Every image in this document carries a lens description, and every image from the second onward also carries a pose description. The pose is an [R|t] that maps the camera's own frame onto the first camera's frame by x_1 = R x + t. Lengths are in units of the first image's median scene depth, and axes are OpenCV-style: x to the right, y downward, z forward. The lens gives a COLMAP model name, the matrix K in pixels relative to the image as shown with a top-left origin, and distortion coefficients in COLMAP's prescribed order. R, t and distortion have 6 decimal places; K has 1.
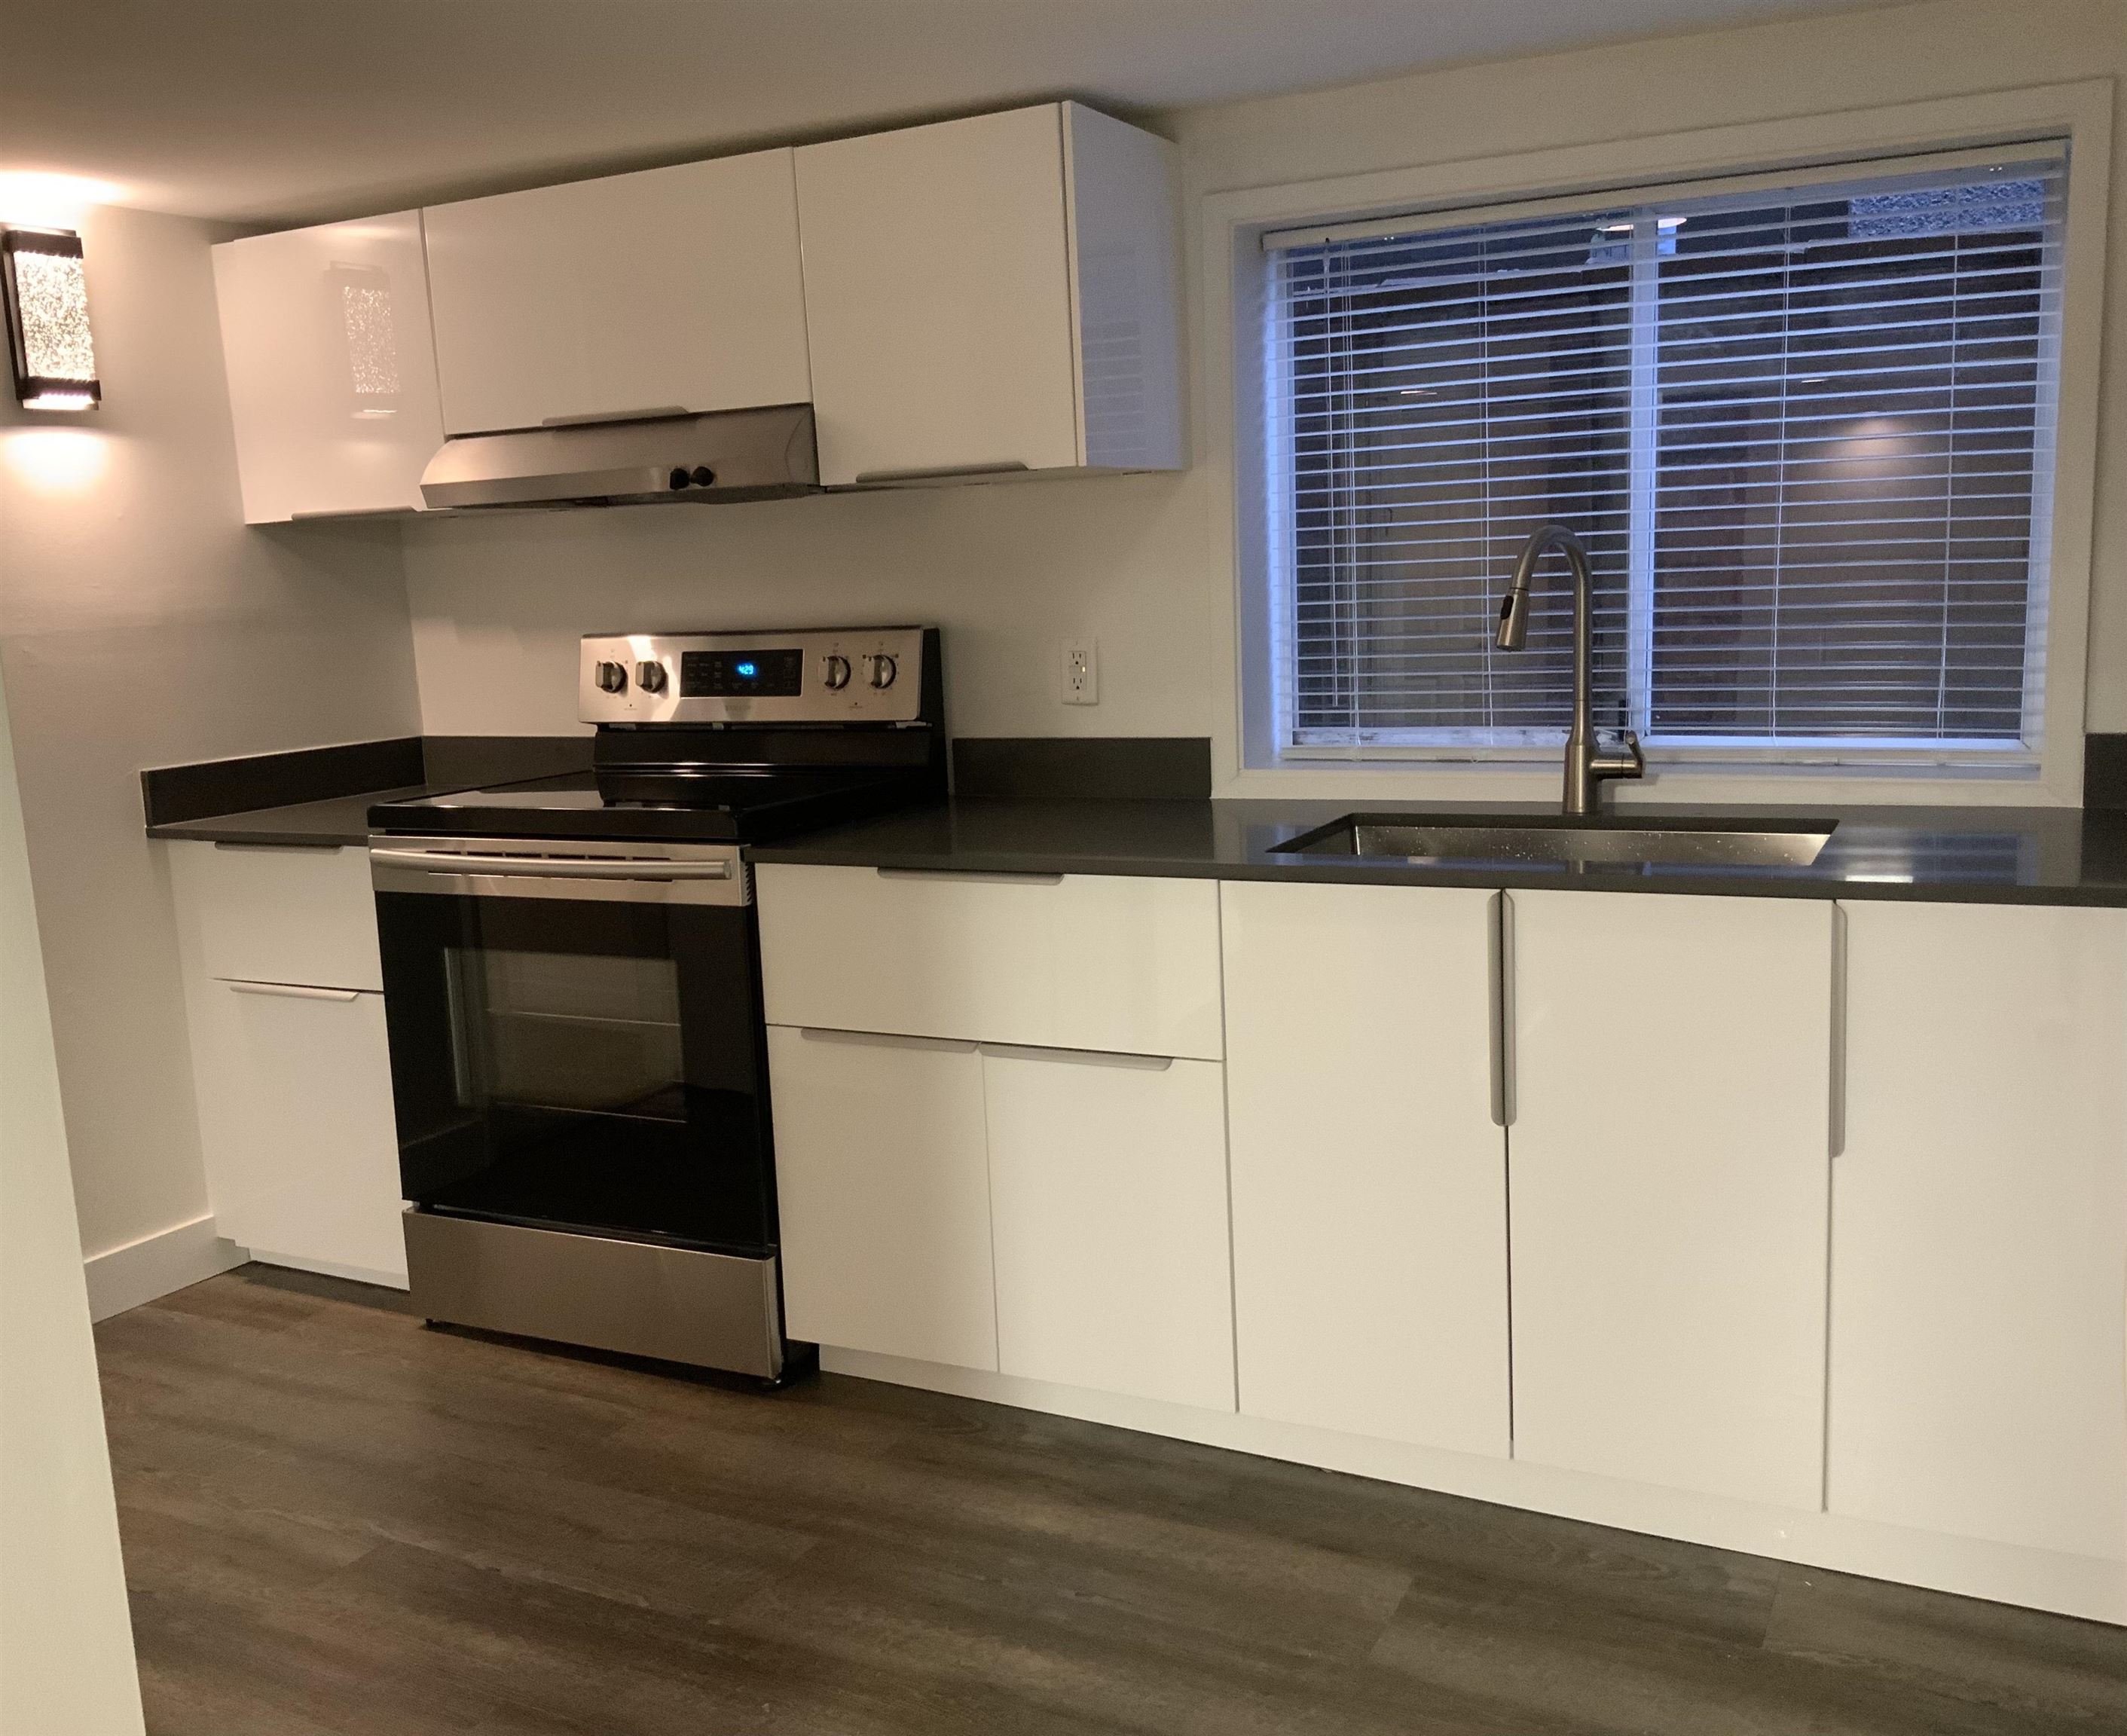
lens RADIAL K [[2000.4, 0, 1063.5], [0, 2000.4, 868.0], [0, 0, 1]] dist [0.063478, 0.000880]
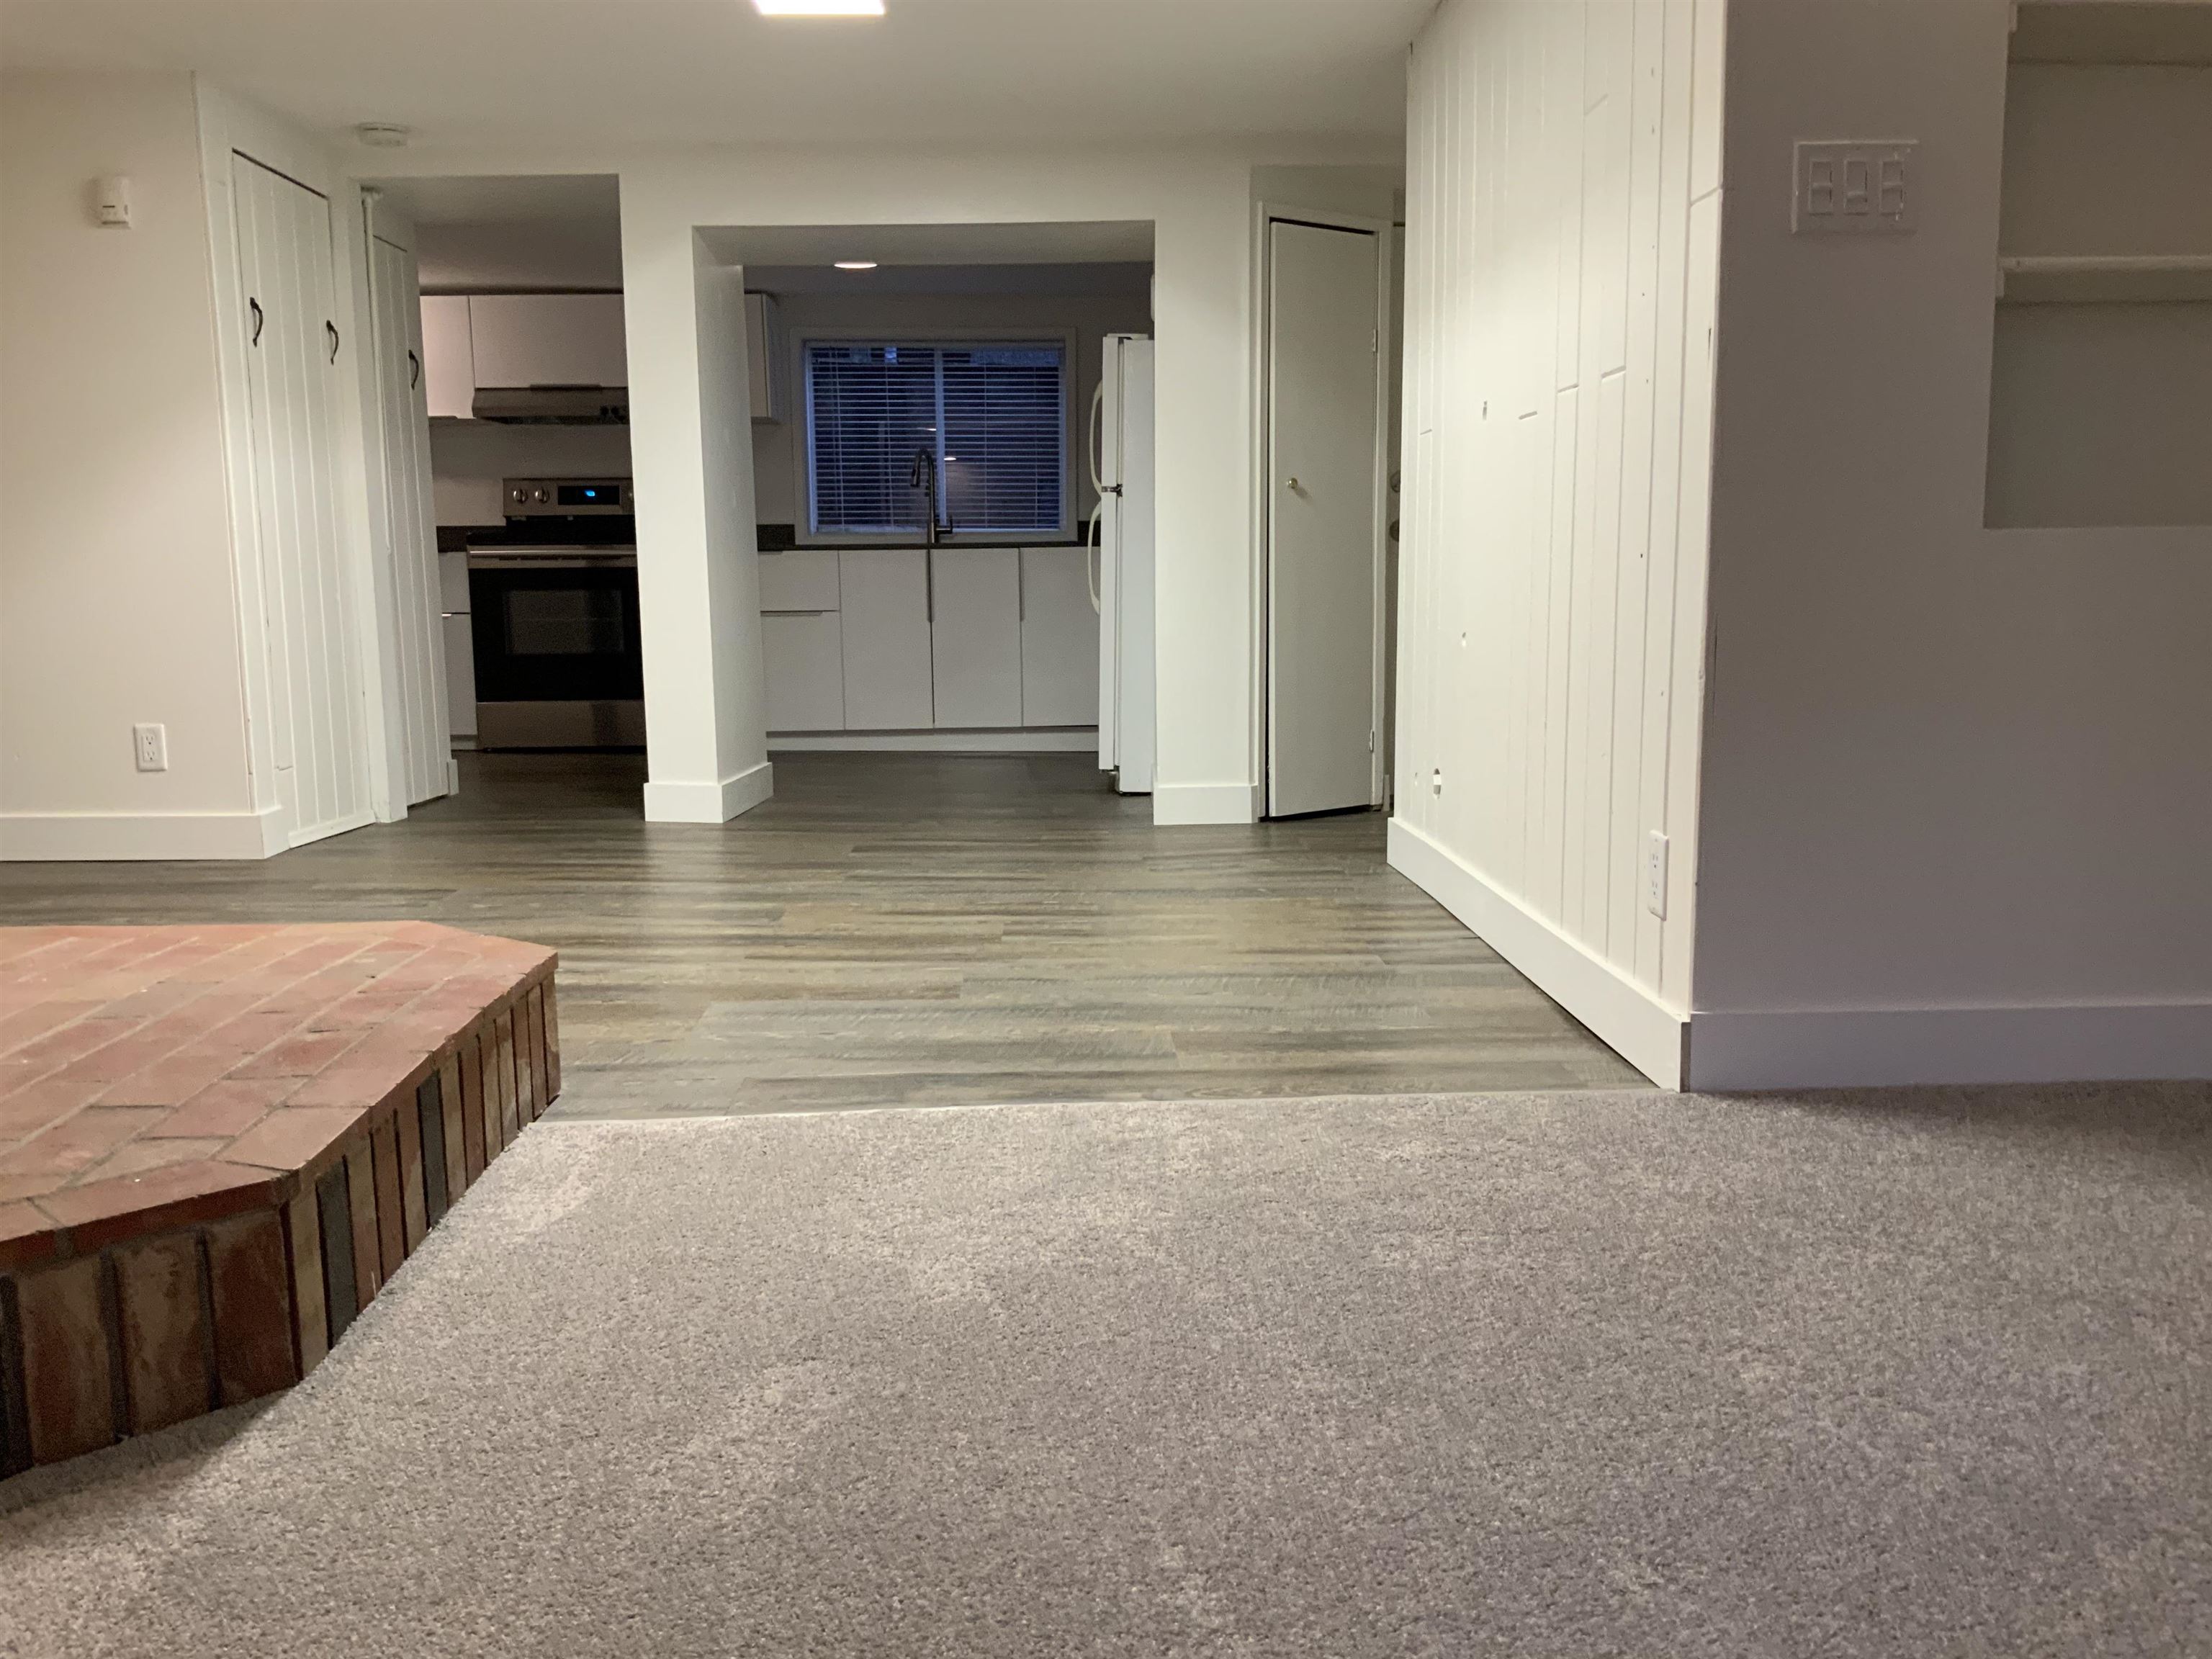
lens RADIAL K [[1798.5, 0, 1111.3], [0, 1798.5, 846.2], [0, 0, 1]] dist [-0.012713, -0.005414]
pose [[0.883992, -0.027279, 0.466705, -0.697531], [0.034104, 0.999399, -0.006181, 0.403606], [-0.466256, 0.021380, 0.884391, -1.347016]]
